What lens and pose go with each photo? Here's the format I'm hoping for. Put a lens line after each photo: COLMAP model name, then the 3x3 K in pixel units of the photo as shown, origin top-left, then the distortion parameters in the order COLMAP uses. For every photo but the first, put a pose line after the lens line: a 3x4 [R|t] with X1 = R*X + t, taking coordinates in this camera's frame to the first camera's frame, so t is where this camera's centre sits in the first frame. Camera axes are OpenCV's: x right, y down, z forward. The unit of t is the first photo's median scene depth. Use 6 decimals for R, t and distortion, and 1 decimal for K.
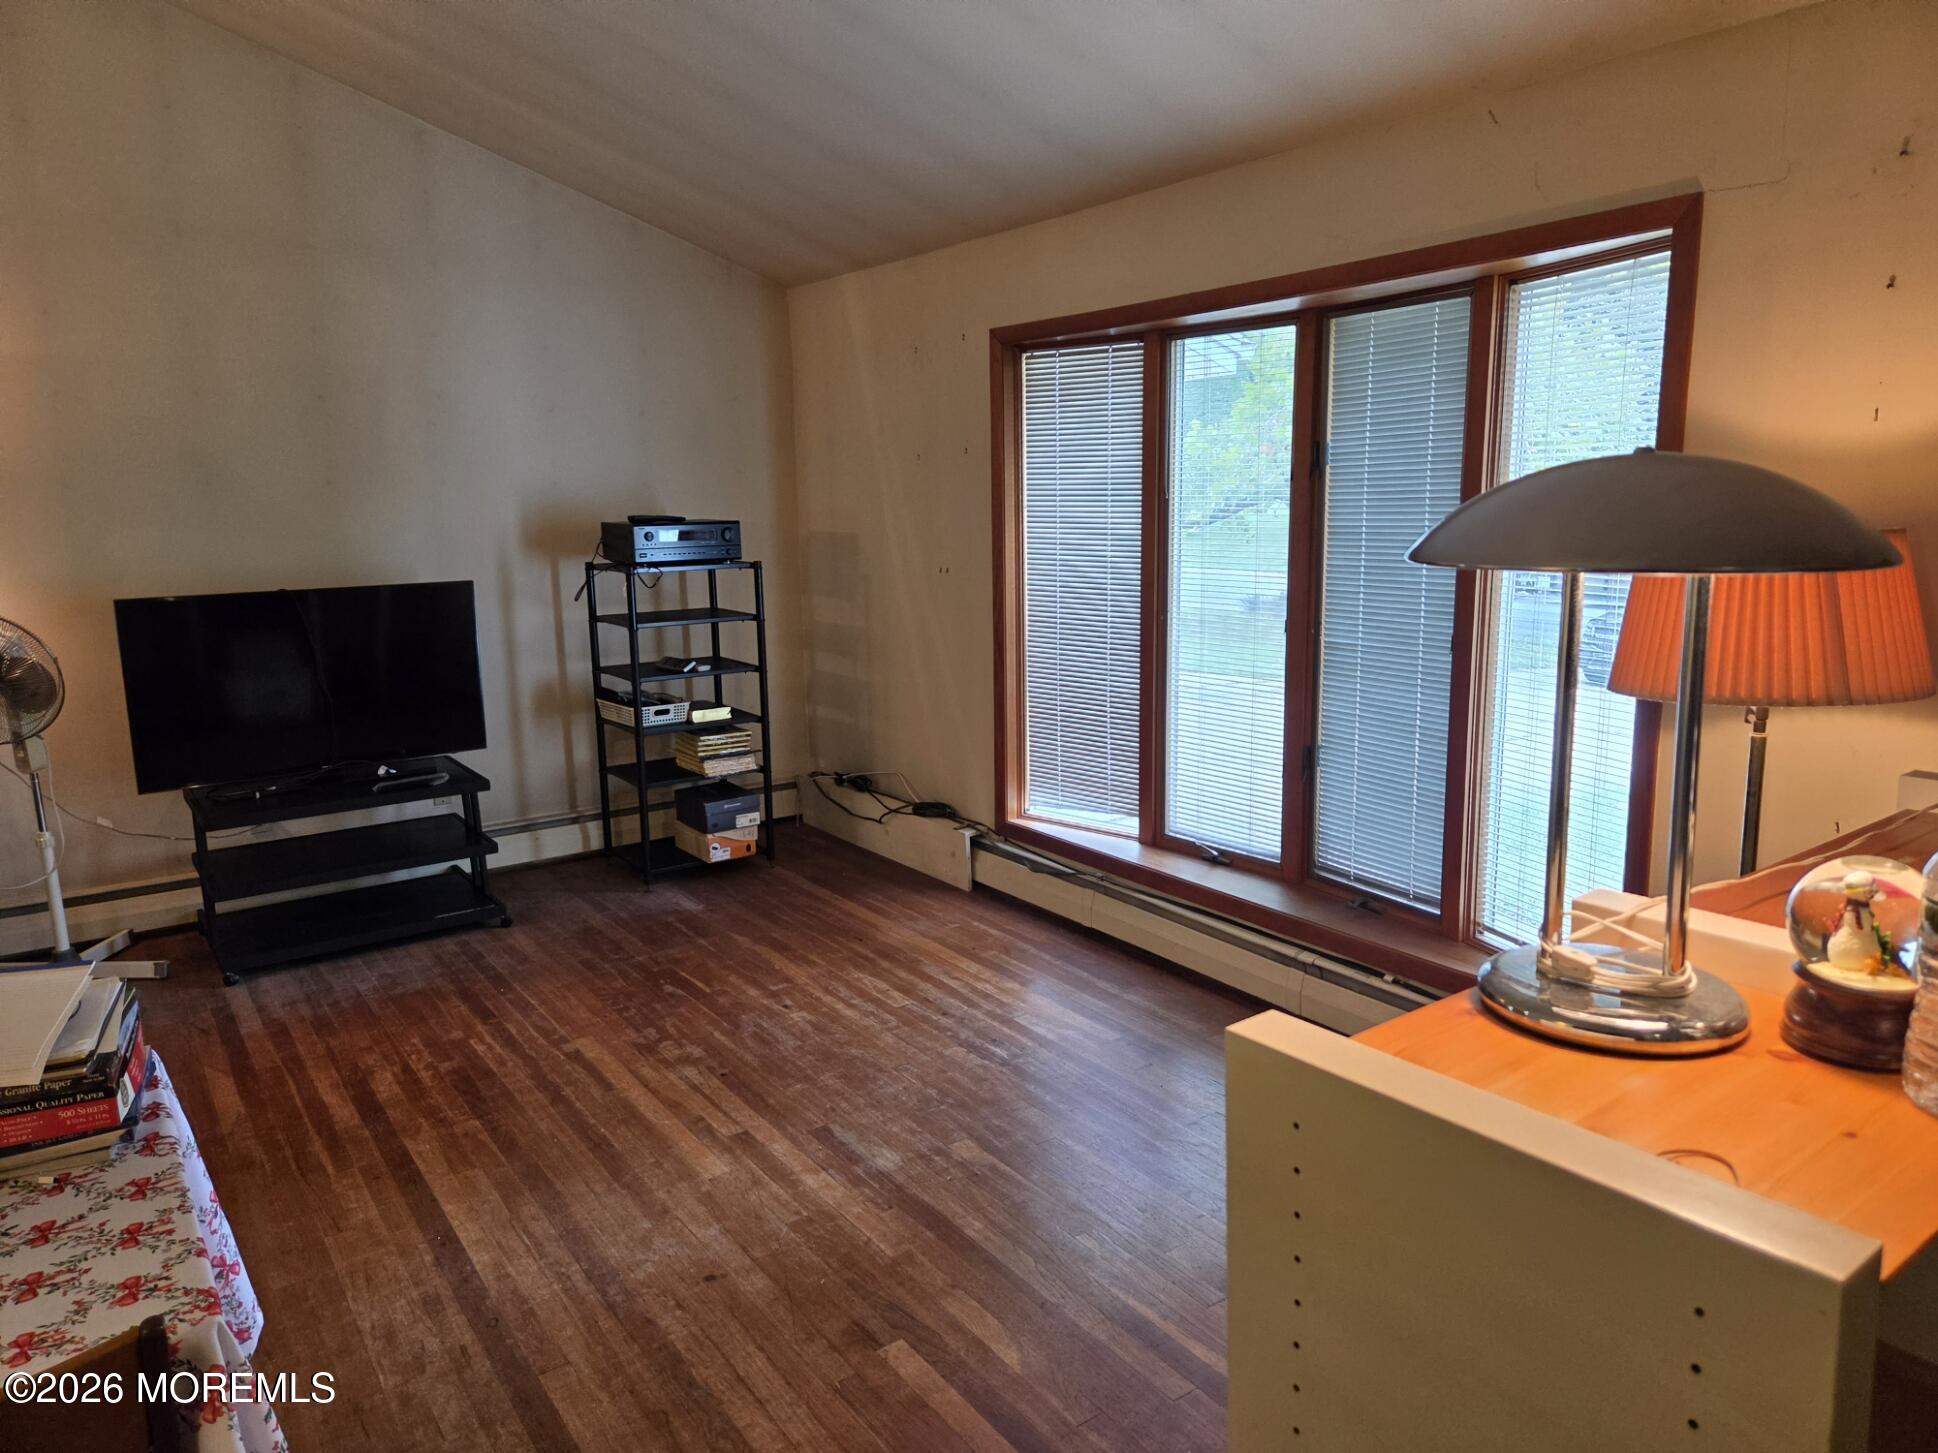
lens RADIAL K [[1311.9, 0, 969.0], [0, 1311.9, 726.5], [0, 0, 1]] dist [0.053426, -0.000880]
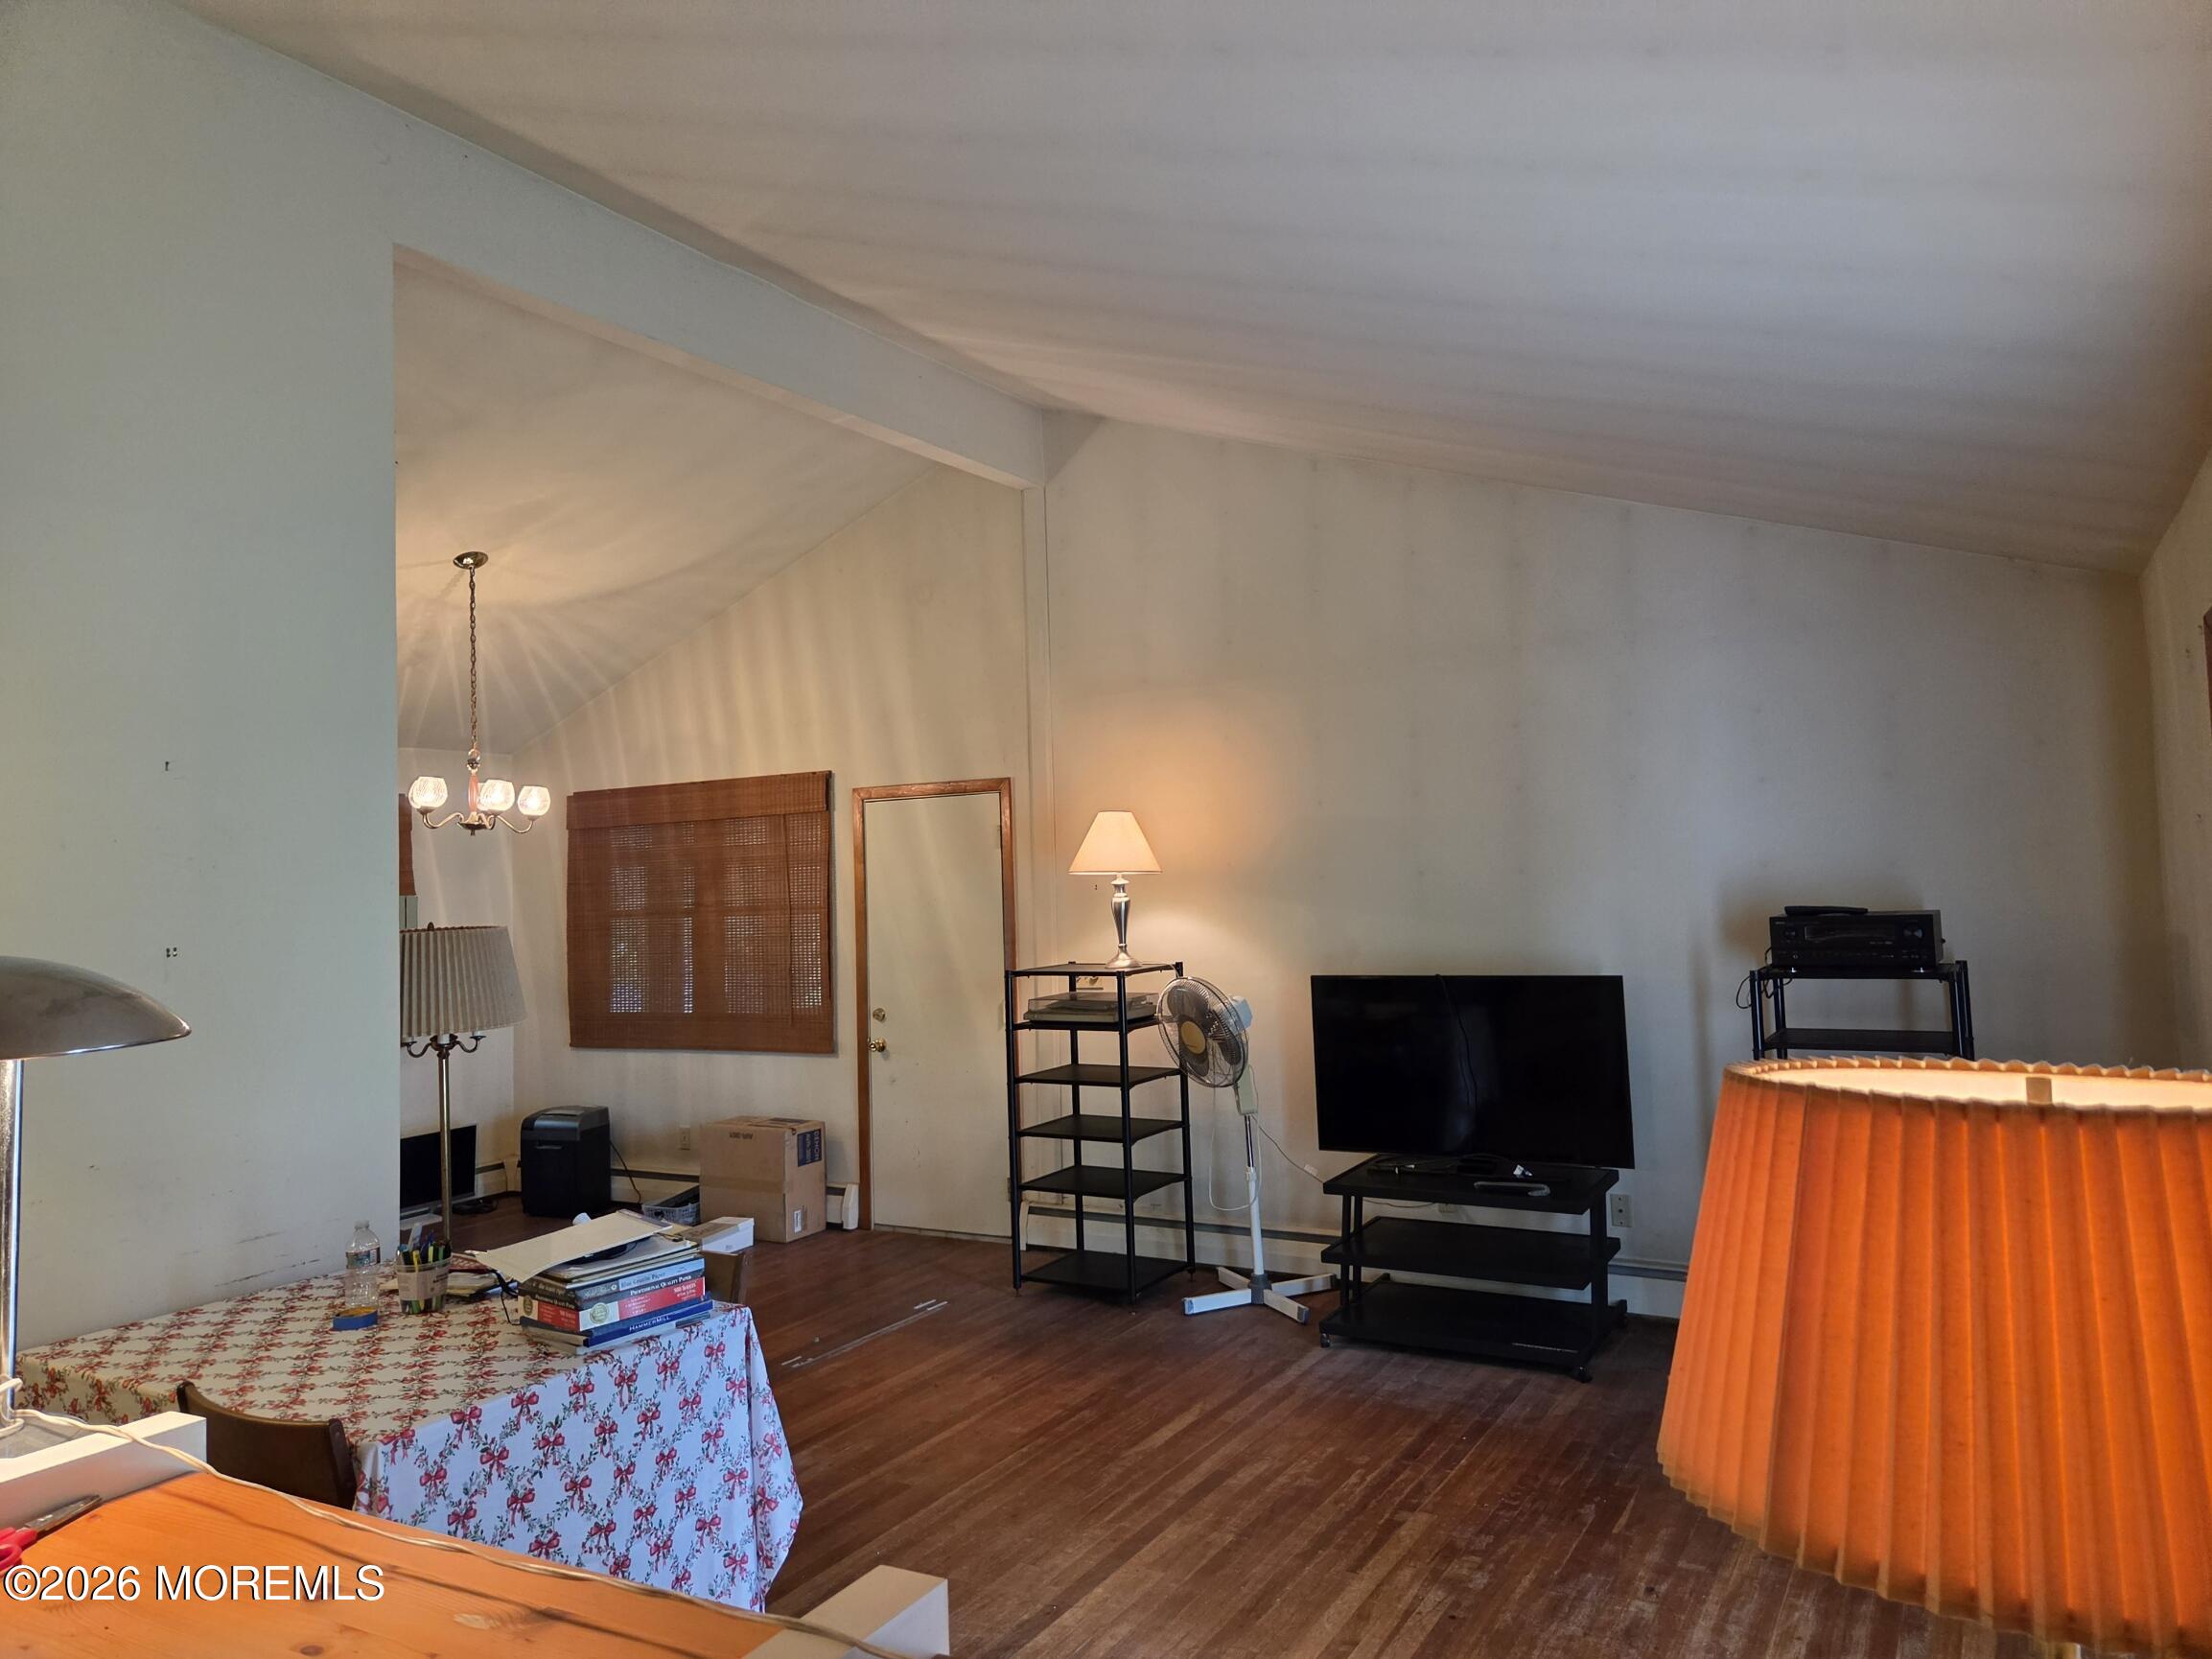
lens RADIAL K [[1506.9, 0, 1106.0], [0, 1506.9, 829.5], [0, 0, 1]] dist [0.039459, 0.000620]
pose [[0.421458, -0.023374, -0.906547, 0.501648], [-0.140254, 0.985959, -0.090626, -0.081477], [0.895937, 0.165342, 0.412262, 0.306764]]
